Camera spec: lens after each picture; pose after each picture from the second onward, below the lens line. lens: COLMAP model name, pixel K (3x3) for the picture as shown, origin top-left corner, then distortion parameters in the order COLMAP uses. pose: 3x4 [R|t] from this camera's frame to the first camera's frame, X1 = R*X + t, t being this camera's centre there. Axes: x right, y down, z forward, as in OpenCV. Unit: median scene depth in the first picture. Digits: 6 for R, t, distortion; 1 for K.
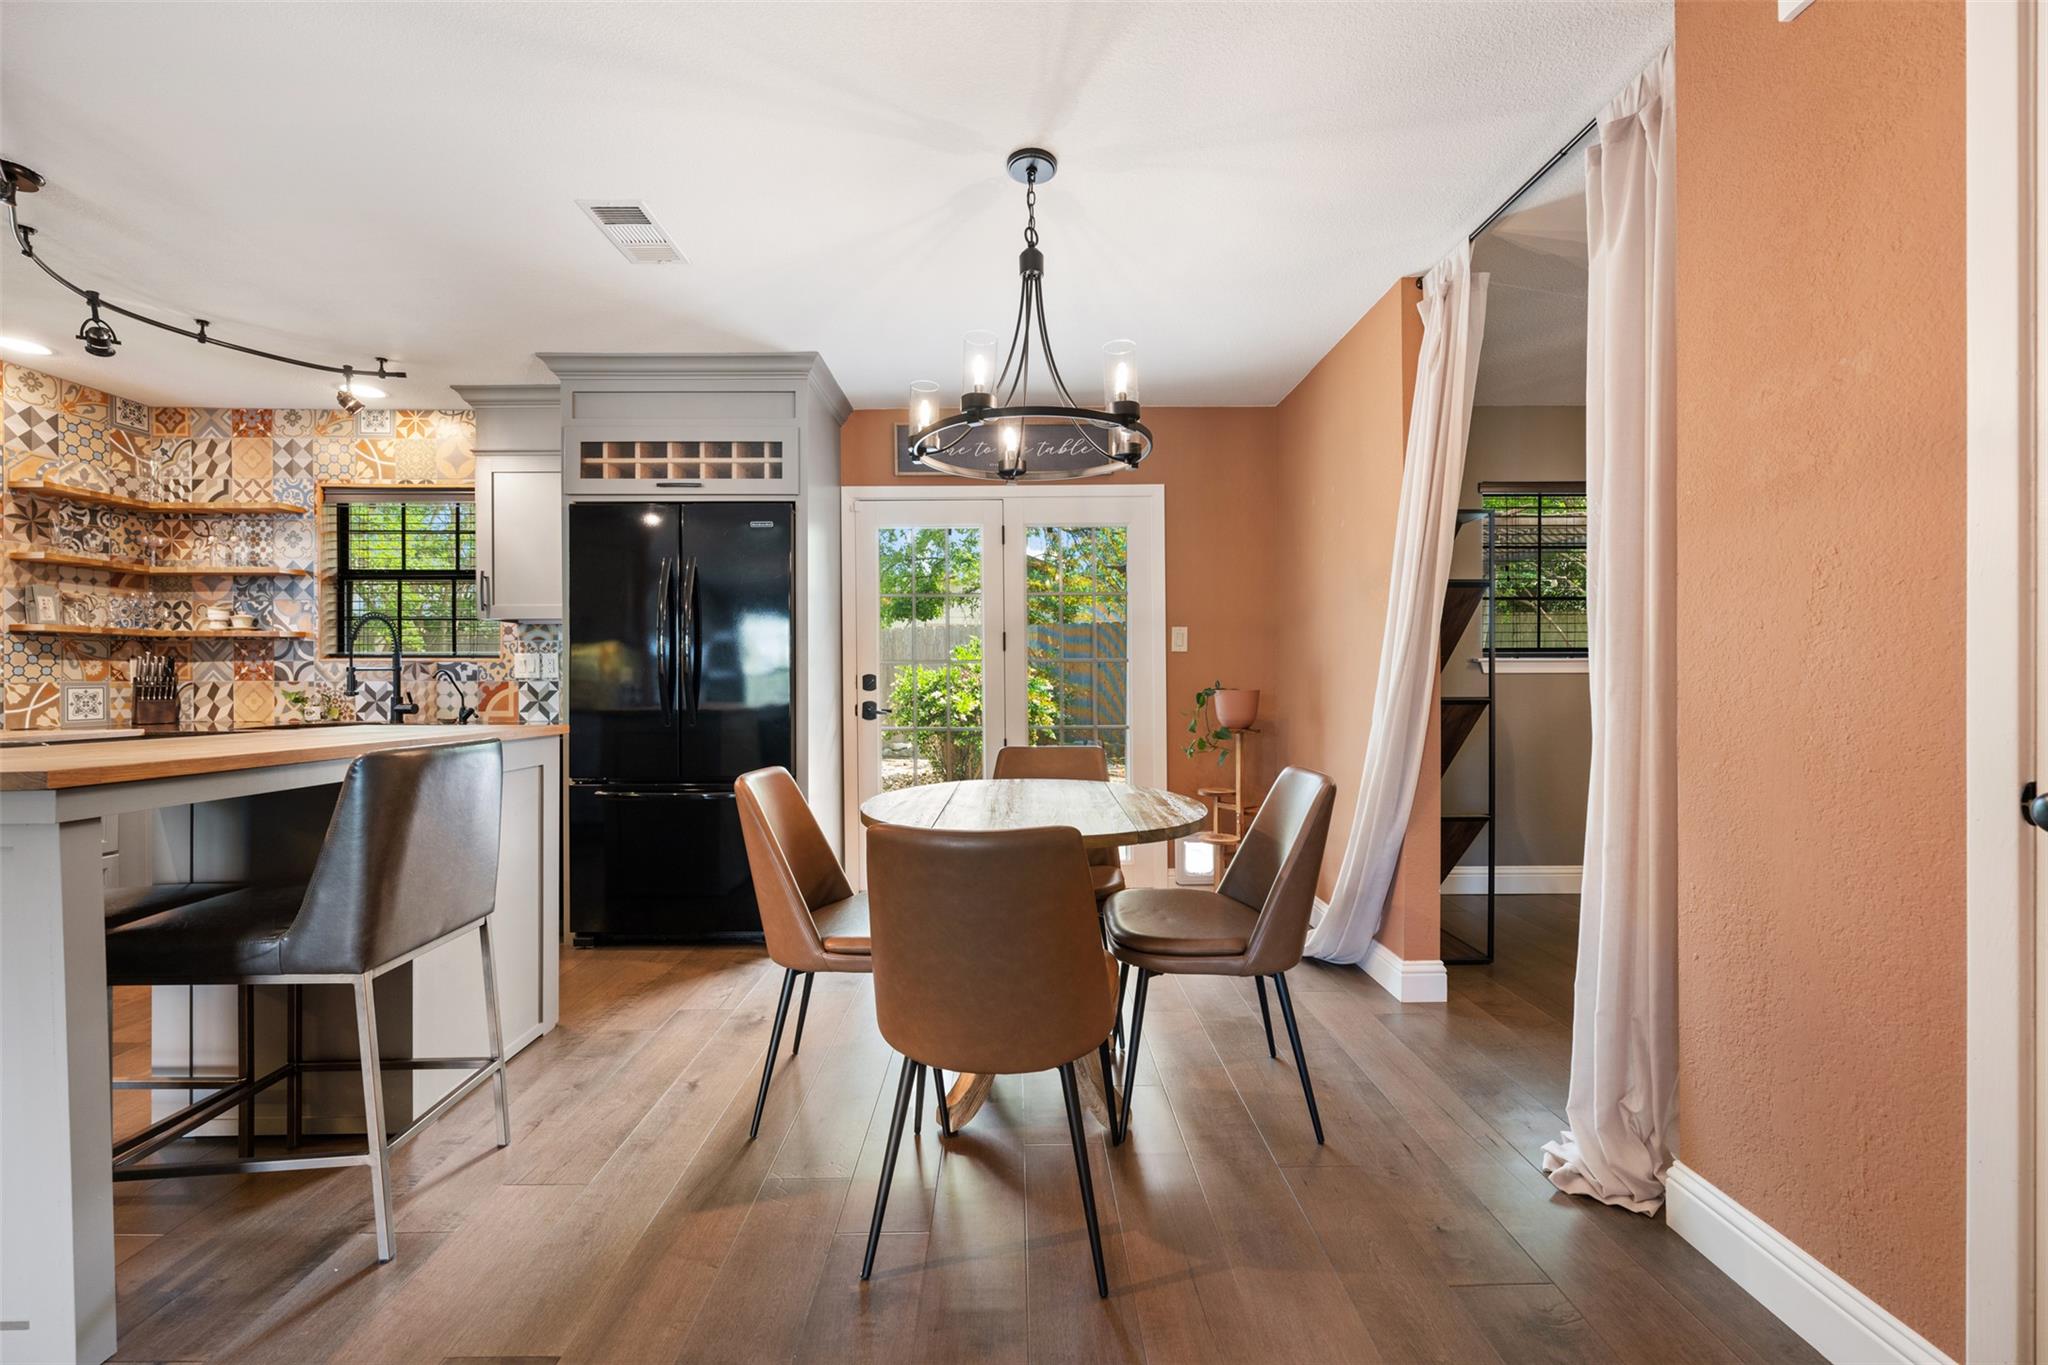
lens RADIAL K [[811.1, 0, 1022.4], [0, 811.1, 679.5], [0, 0, 1]] dist [-0.000378, 0.000535]
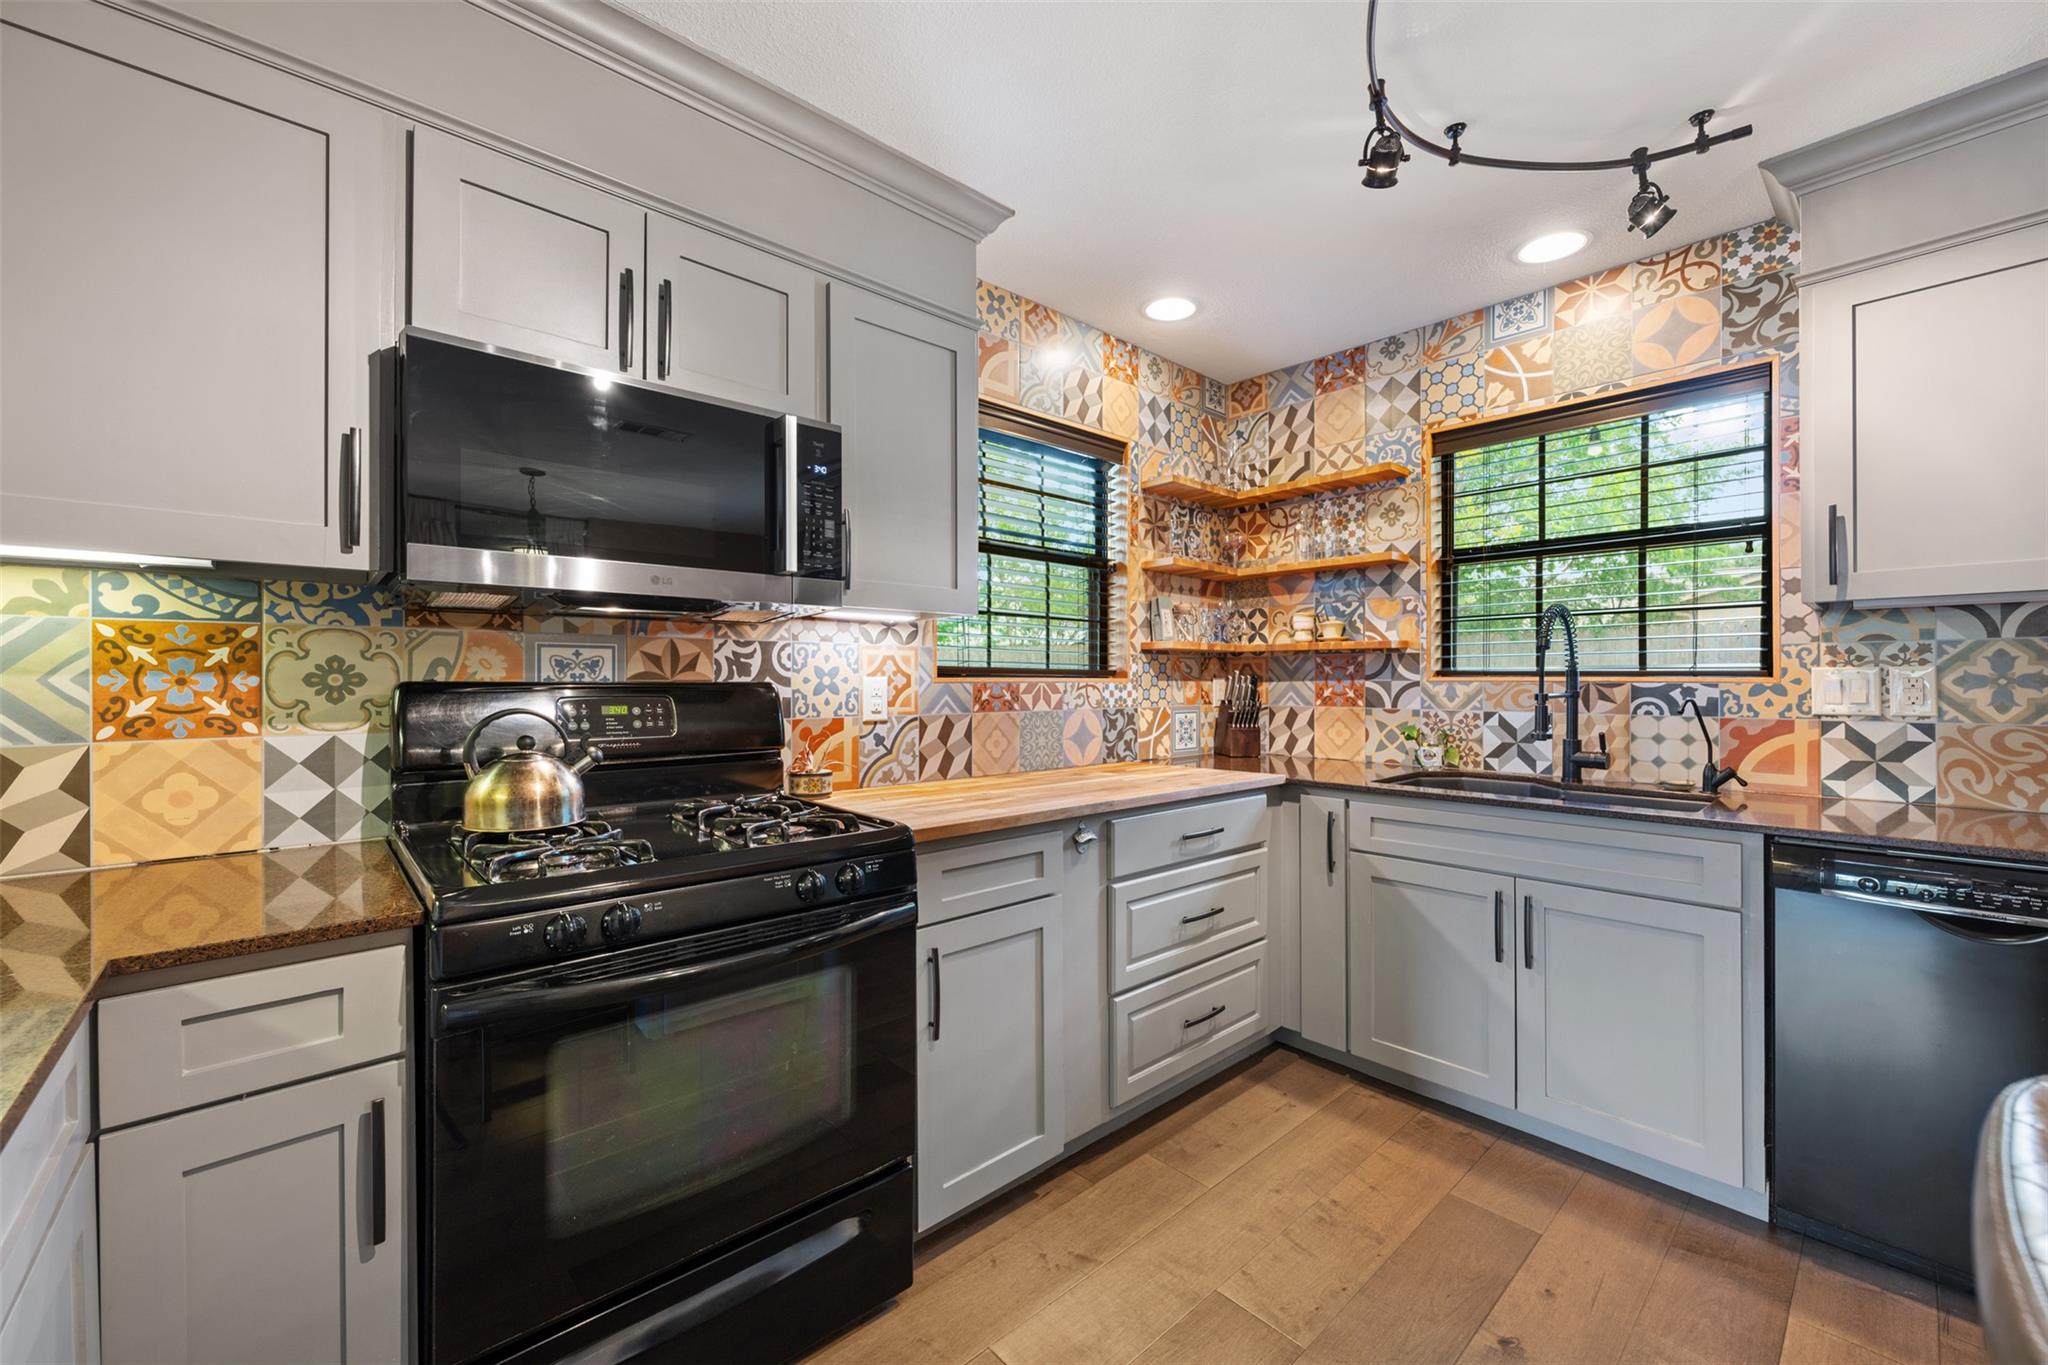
lens RADIAL K [[807.1, 0, 1022.1], [0, 807.1, 680.5], [0, 0, 1]] dist [-0.000706, 0.000015]
pose [[0.665594, 0.001817, -0.746312, -0.583906], [-0.004085, 0.999991, -0.001209, -0.021116], [0.746303, 0.003853, 0.665595, 0.270863]]
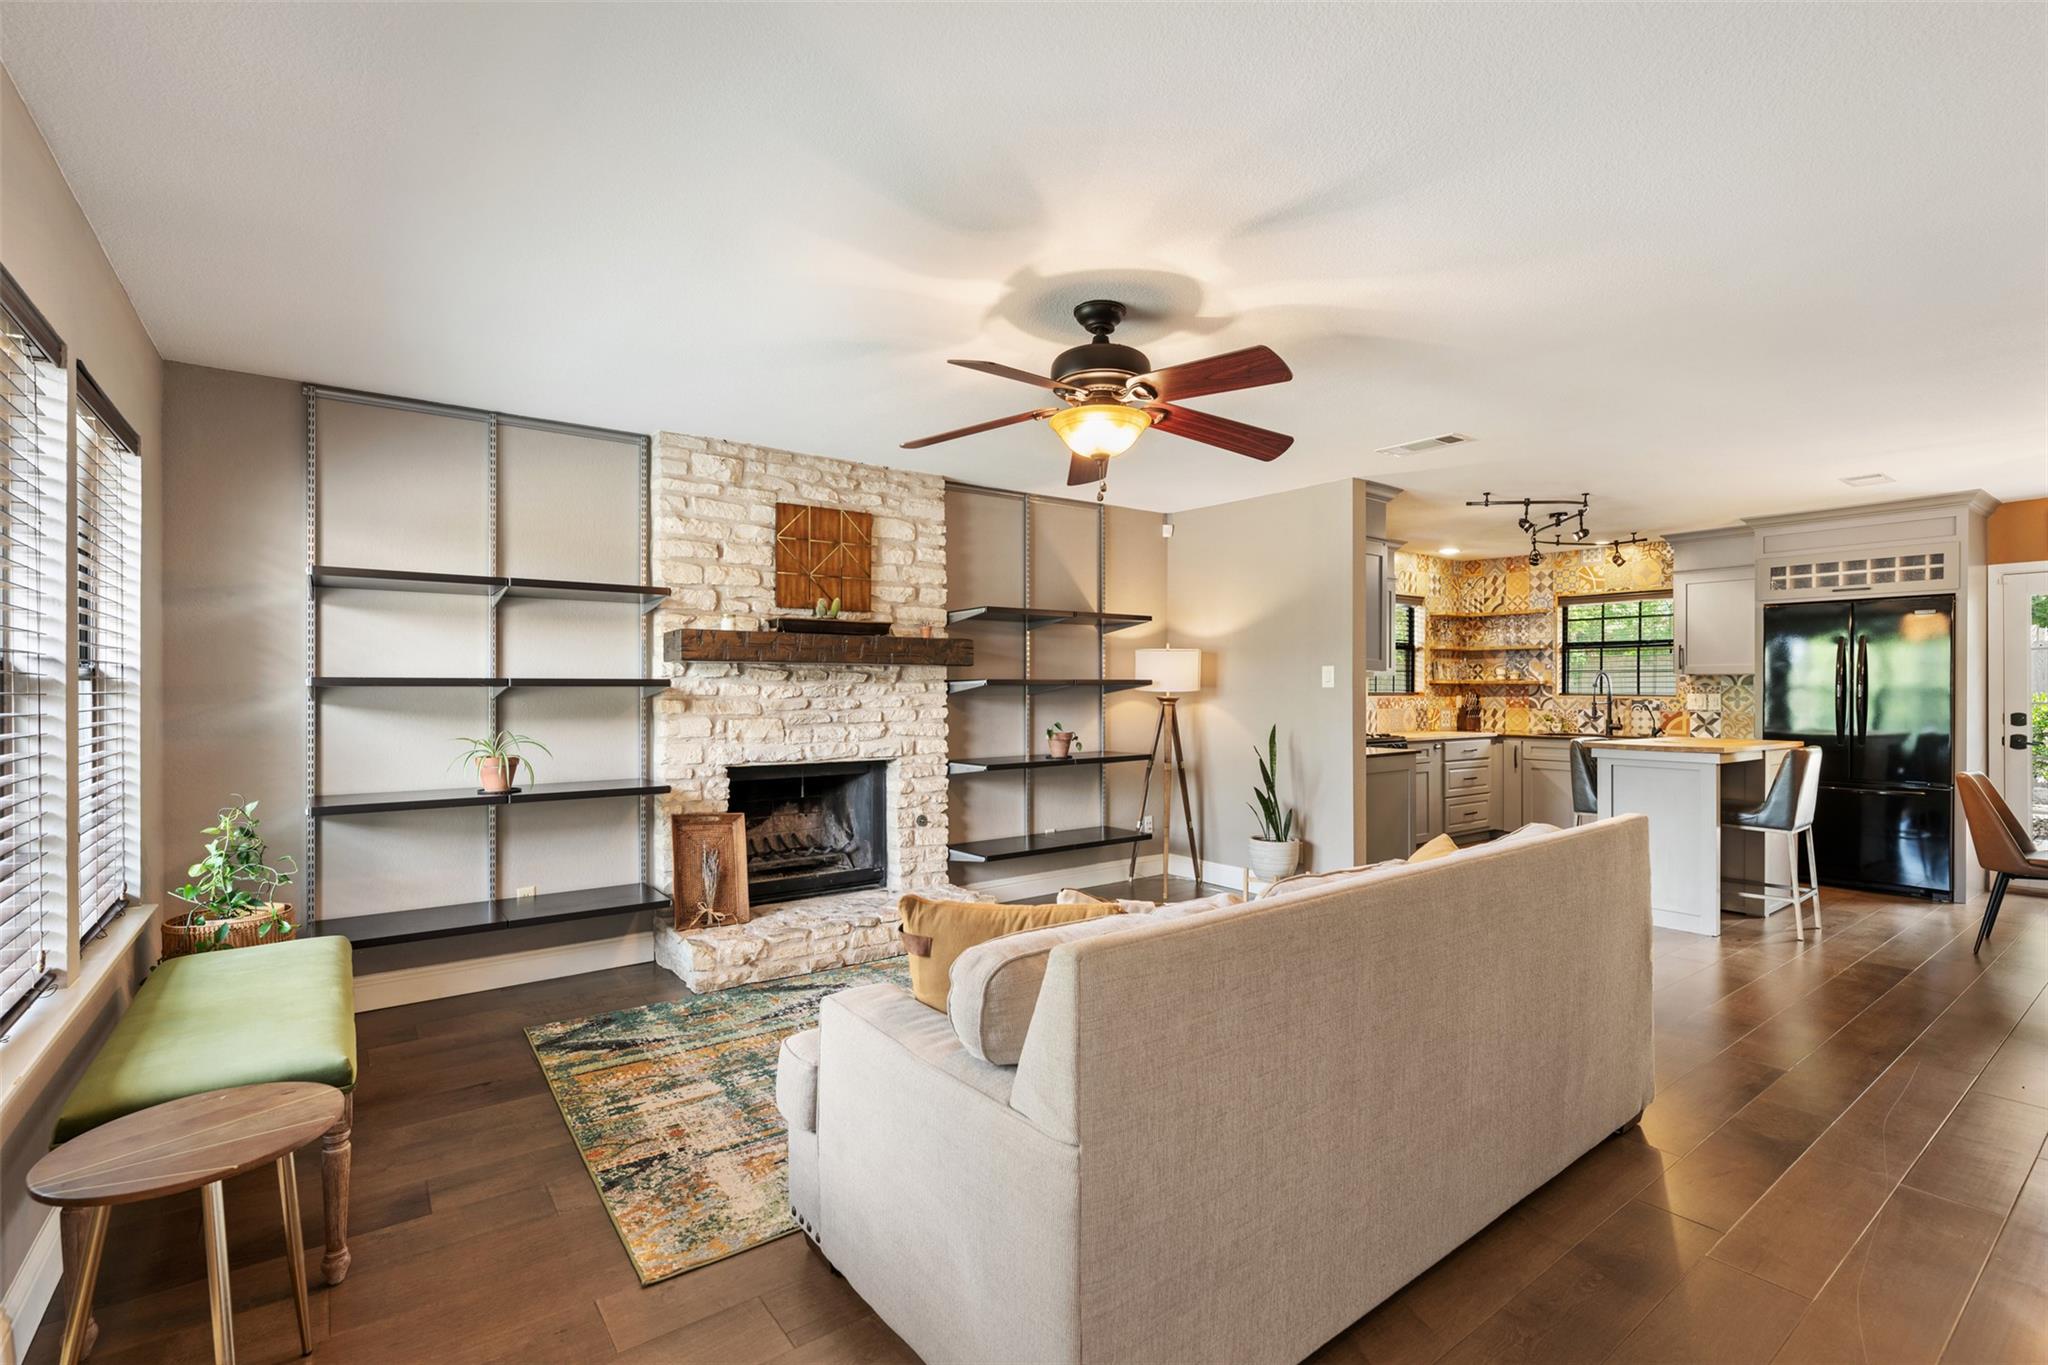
lens RADIAL K [[945.7, 0, 1028.3], [0, 945.7, 688.2], [0, 0, 1]] dist [0.016797, -0.000723]
pose [[0.604078, 0.003717, -0.796917, 0.071891], [-0.006532, 0.999979, -0.000288, -0.034810], [0.796899, 0.005380, 0.604089, -1.138733]]
